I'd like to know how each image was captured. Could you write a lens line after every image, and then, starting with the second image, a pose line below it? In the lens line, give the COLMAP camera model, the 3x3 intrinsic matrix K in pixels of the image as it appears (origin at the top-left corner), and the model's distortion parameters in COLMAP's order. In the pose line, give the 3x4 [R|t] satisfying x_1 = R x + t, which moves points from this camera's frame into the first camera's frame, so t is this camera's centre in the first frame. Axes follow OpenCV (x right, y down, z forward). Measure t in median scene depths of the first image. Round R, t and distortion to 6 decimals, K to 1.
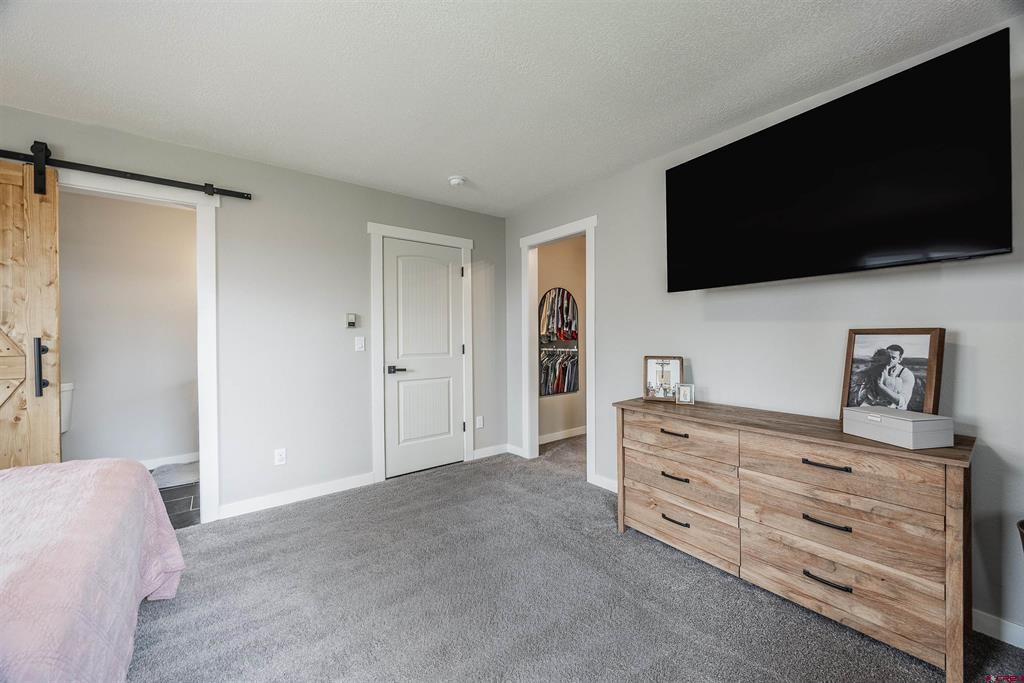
lens RADIAL K [[389.7, 0, 511.7], [0, 389.7, 337.3], [0, 0, 1]] dist [0.000151, -0.000012]
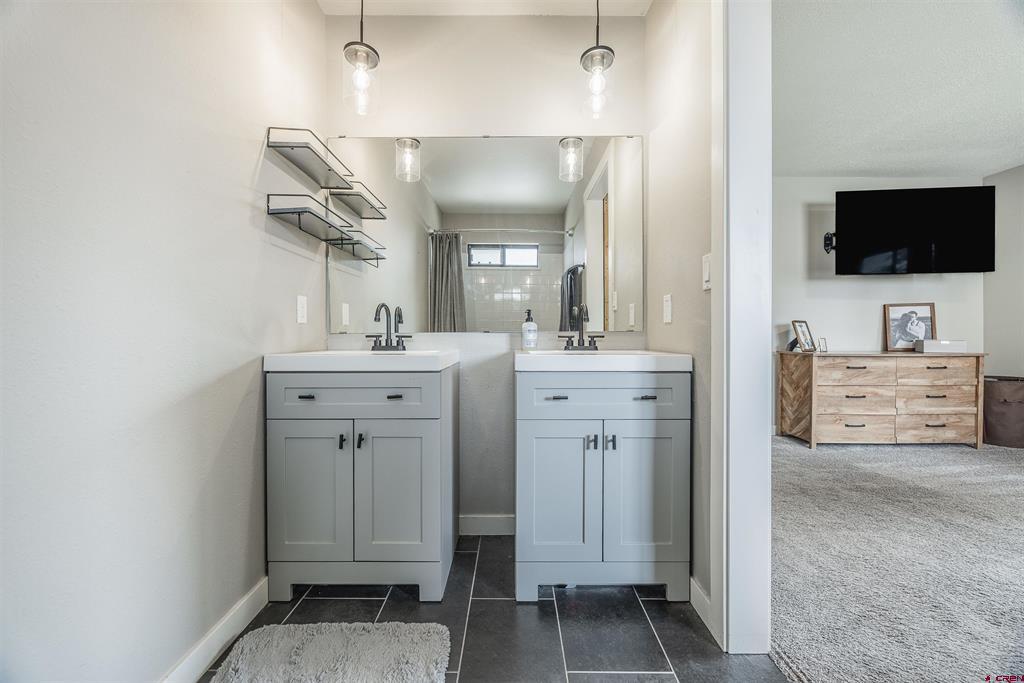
lens RADIAL K [[389.7, 0, 511.7], [0, 389.7, 337.3], [0, 0, 1]] dist [0.000151, -0.000012]
pose [[0.614893, 0.003362, 0.788604, -1.958638], [0.003497, 0.999969, -0.006990, 0.163962], [-0.788603, 0.007056, 0.614862, 1.371083]]
